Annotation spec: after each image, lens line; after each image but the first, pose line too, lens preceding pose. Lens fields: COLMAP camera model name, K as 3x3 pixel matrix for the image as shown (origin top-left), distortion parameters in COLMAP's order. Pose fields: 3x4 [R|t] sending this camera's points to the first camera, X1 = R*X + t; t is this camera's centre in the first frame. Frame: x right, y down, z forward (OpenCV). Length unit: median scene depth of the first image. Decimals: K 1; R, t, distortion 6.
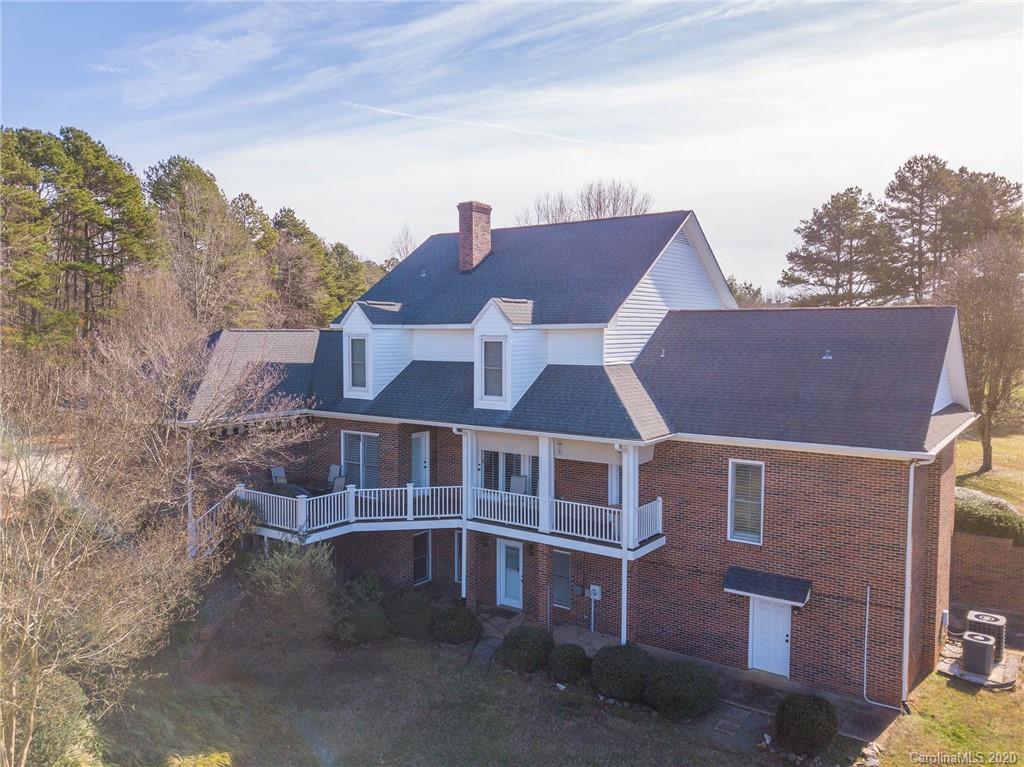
lens RADIAL K [[779.9, 0, 512.0], [0, 779.9, 383.5], [0, 0, 1]] dist [0.021084, -0.003311]
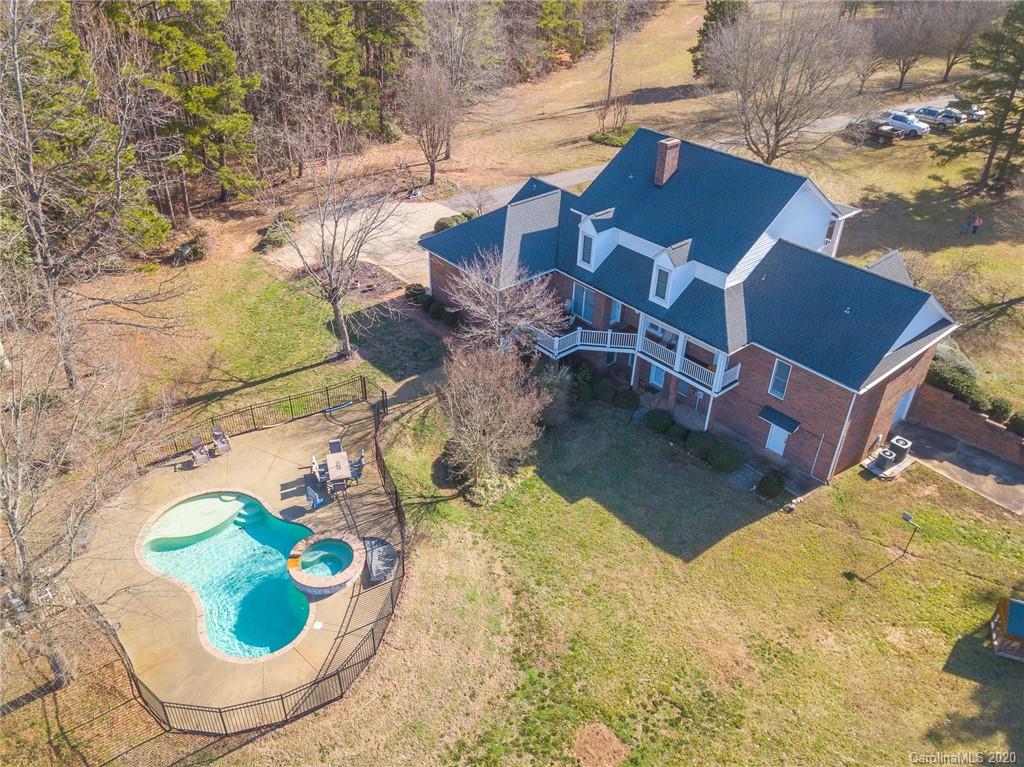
lens RADIAL K [[779.9, 0, 512.0], [0, 779.9, 383.5], [0, 0, 1]] dist [0.021084, -0.003311]
pose [[0.971561, 0.148104, -0.184755, 0.007924], [-0.037284, 0.866201, 0.498303, -0.750286], [0.233836, -0.477243, 0.847089, -0.783781]]
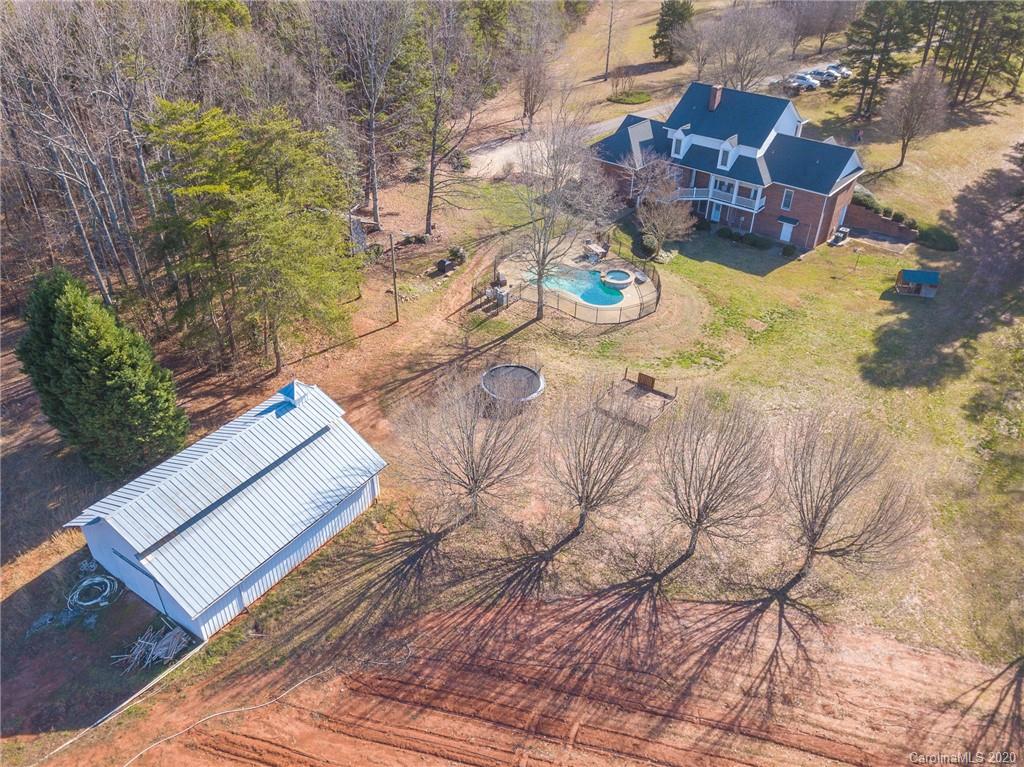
lens RADIAL K [[779.9, 0, 512.0], [0, 779.9, 383.5], [0, 0, 1]] dist [0.021084, -0.003311]
pose [[0.997368, 0.054014, -0.048364, -0.811290], [-0.022358, 0.863692, 0.503524, -0.961753], [0.068969, -0.501117, 0.862627, -2.843330]]
